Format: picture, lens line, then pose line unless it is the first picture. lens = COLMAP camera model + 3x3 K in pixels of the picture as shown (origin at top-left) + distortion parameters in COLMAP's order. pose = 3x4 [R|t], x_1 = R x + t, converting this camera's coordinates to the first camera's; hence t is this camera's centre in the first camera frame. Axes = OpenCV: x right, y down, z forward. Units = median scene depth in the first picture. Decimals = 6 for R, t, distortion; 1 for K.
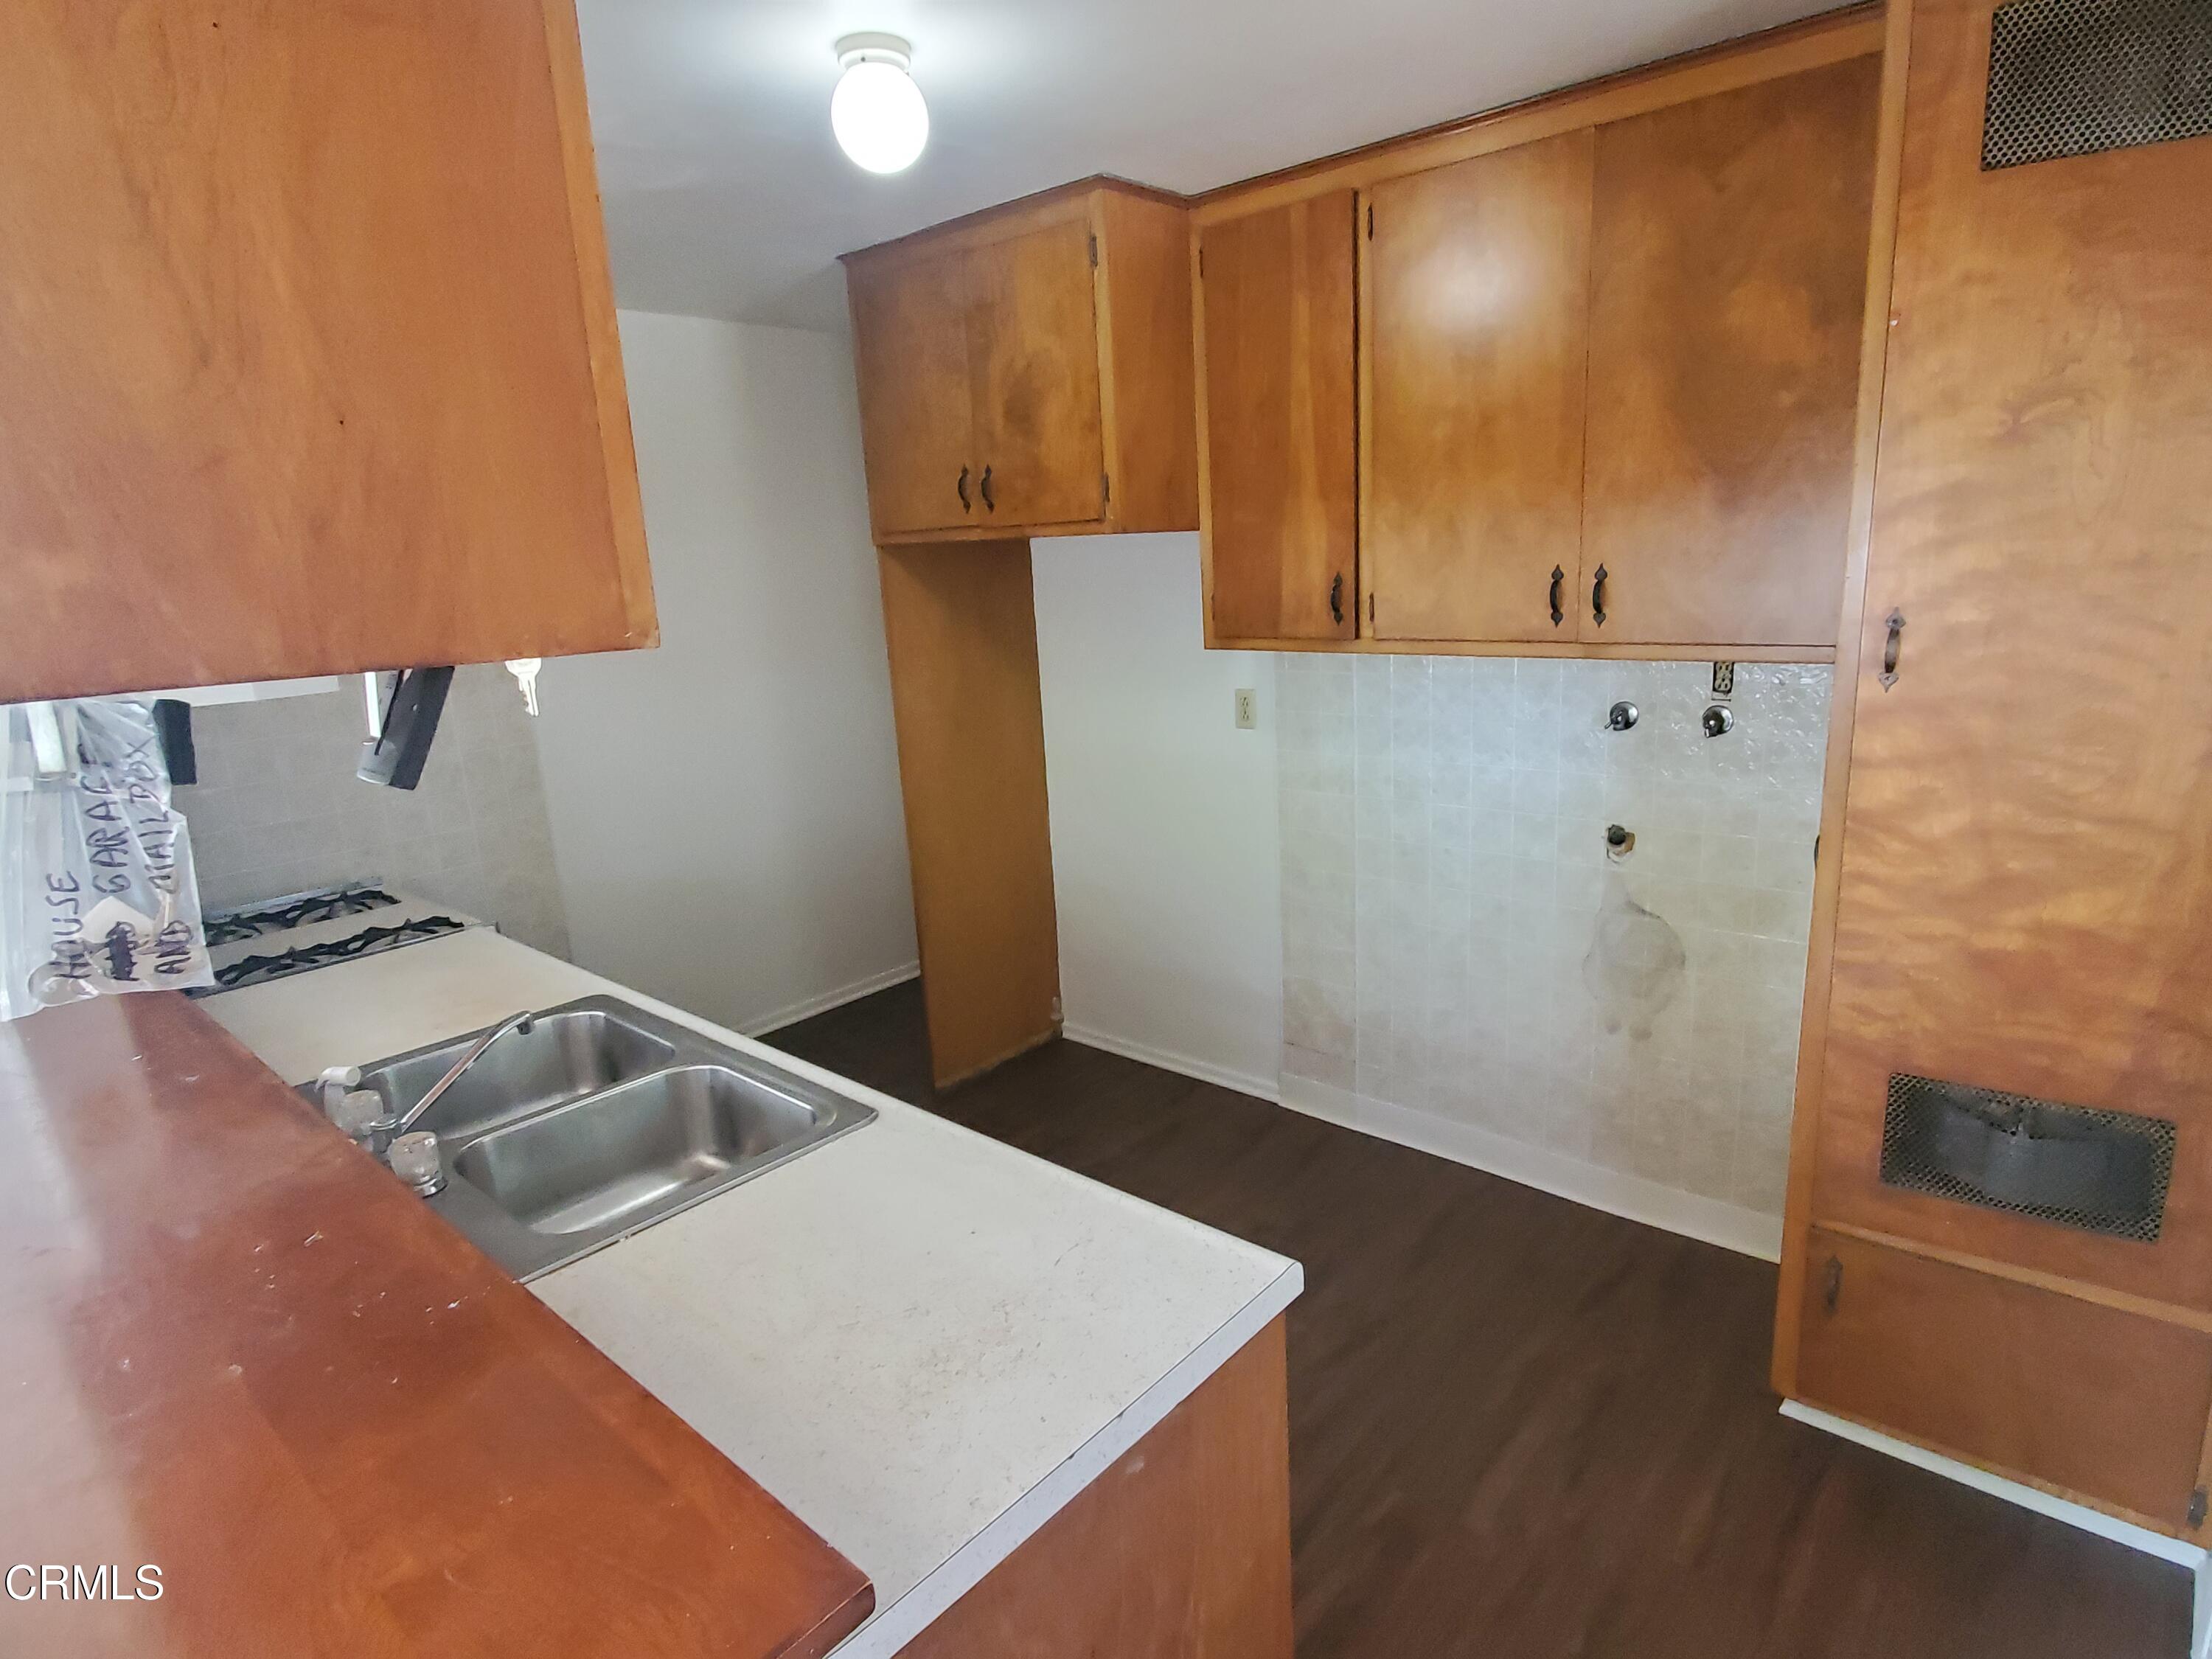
lens RADIAL K [[1193.8, 0, 1106.1], [0, 1193.8, 827.4], [0, 0, 1]] dist [-0.004433, -0.003600]
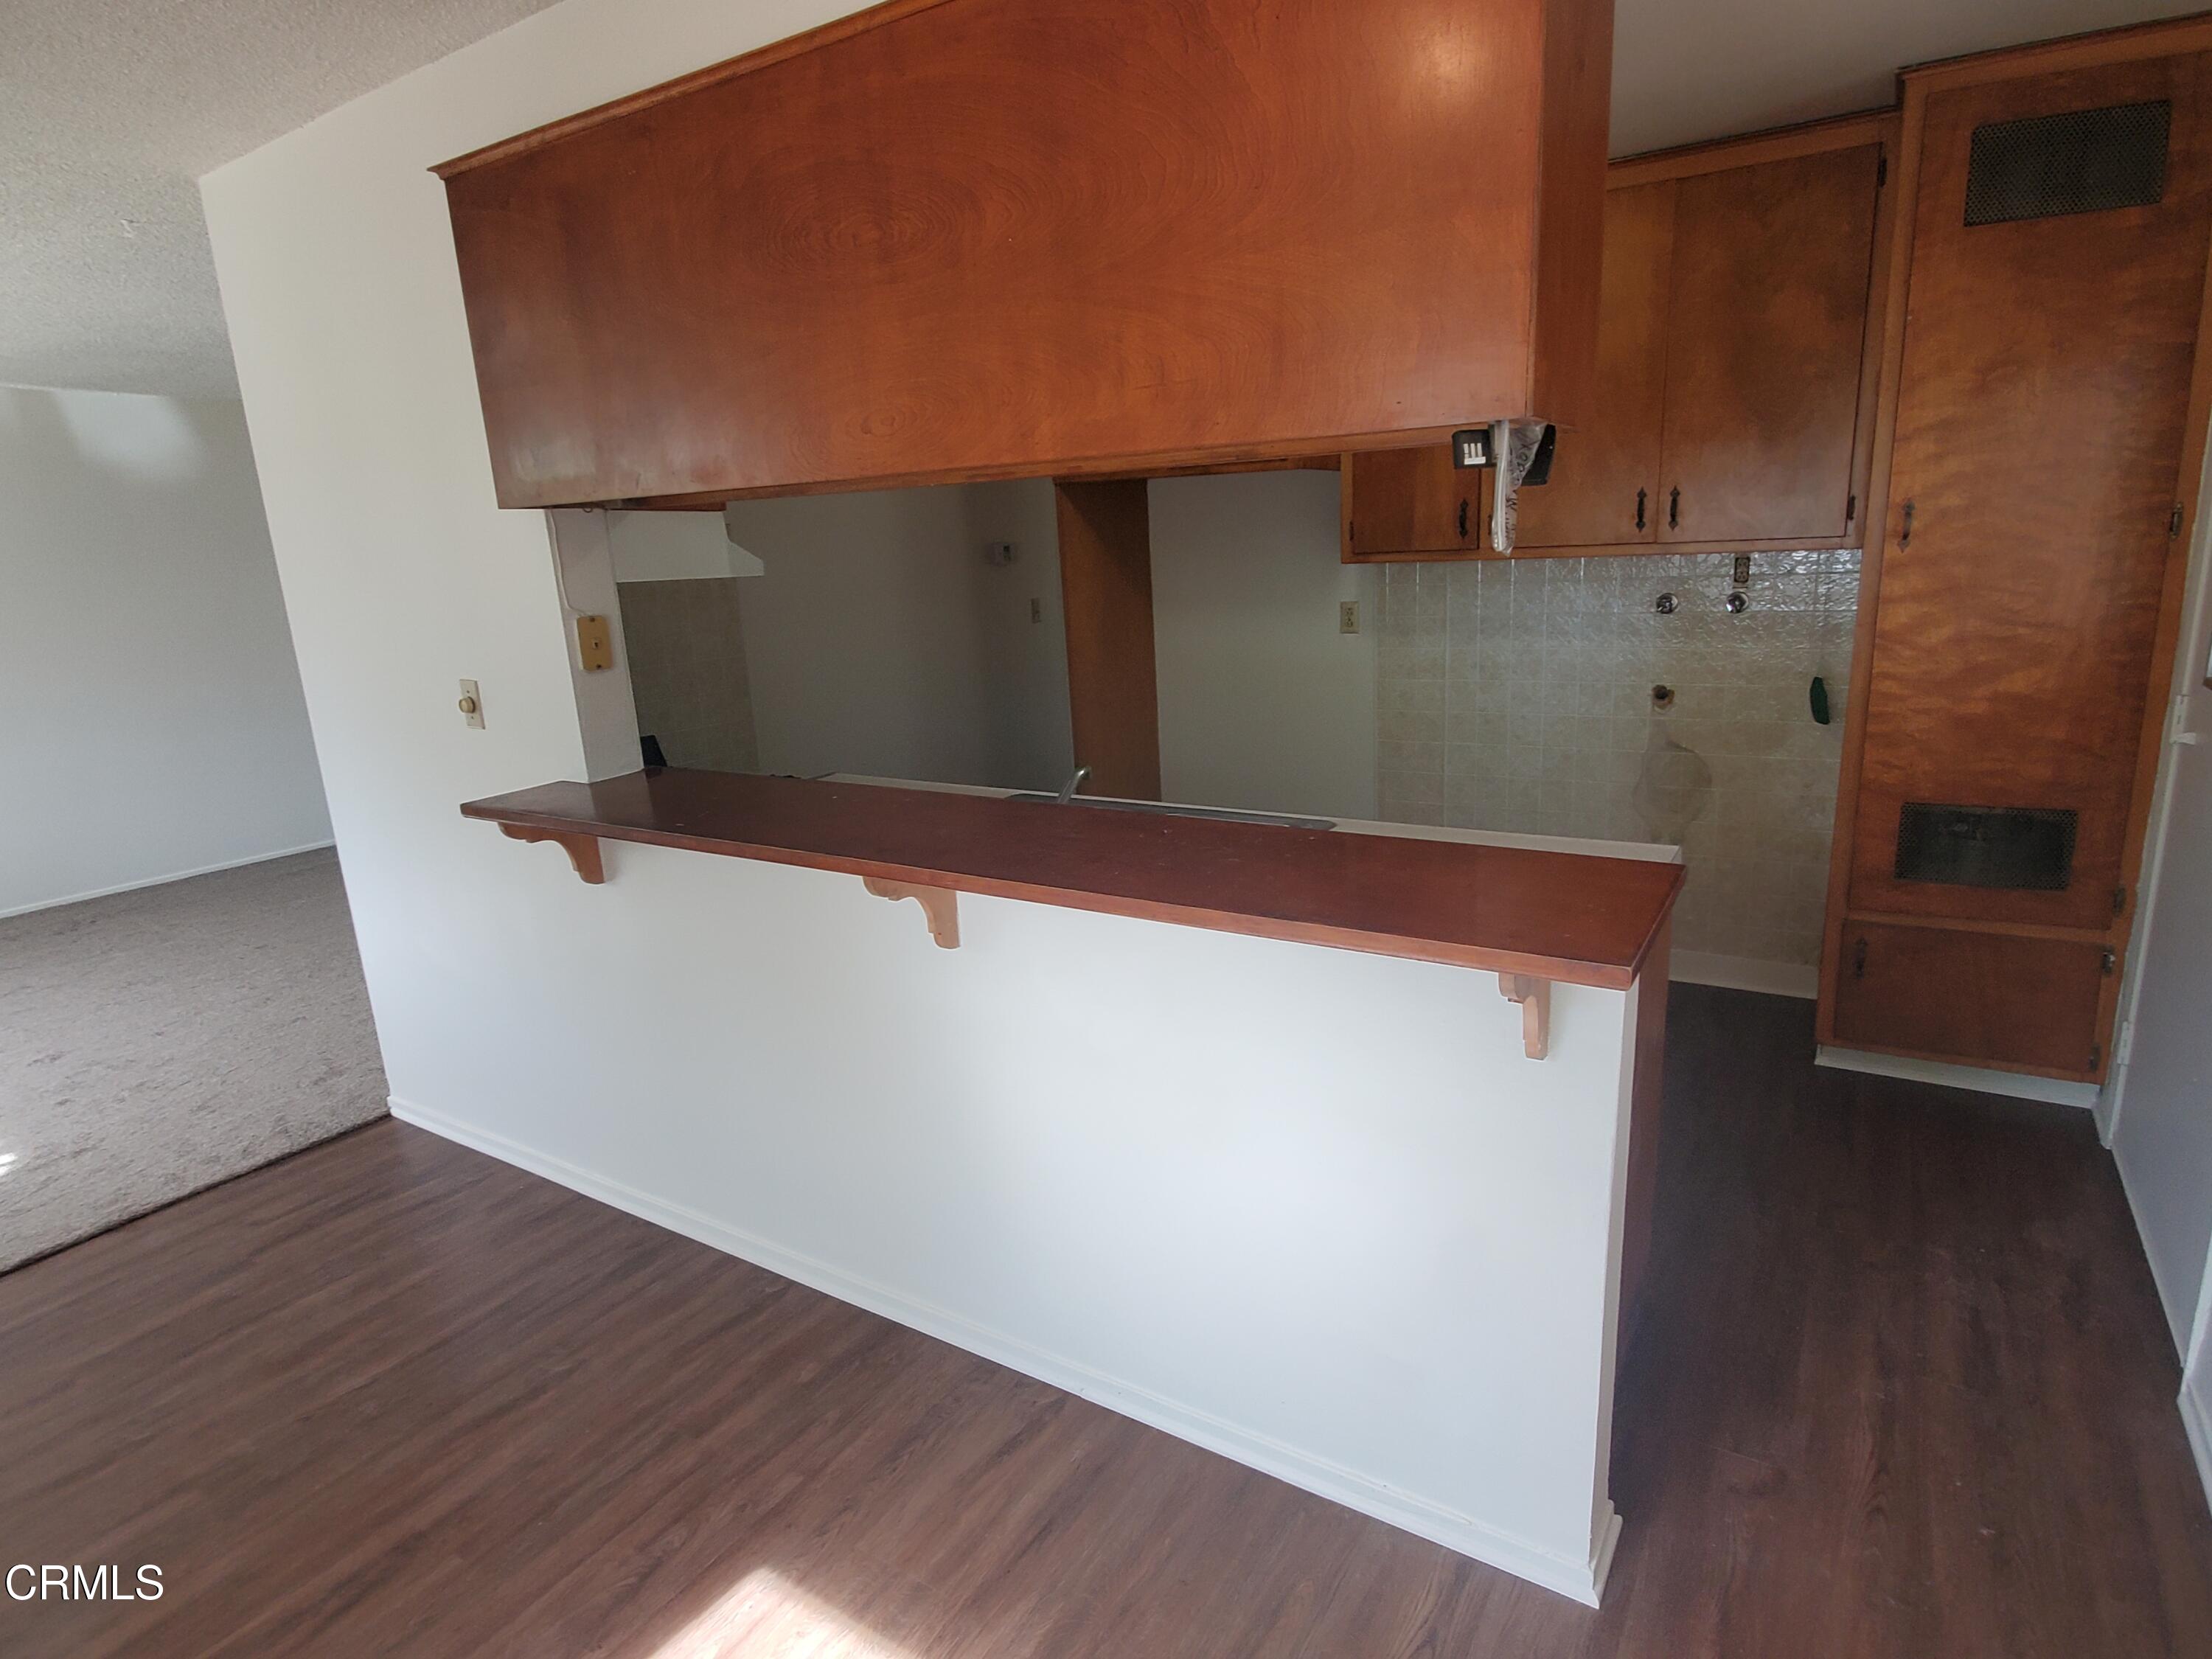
lens RADIAL K [[1193.8, 0, 1108.6], [0, 1193.8, 829.6], [0, 0, 1]] dist [-0.004433, -0.003600]
pose [[0.987856, -0.034156, 0.151571, -0.601030], [0.033805, 0.999416, 0.004893, 0.198285], [-0.151649, 0.000290, 0.988434, -0.377773]]
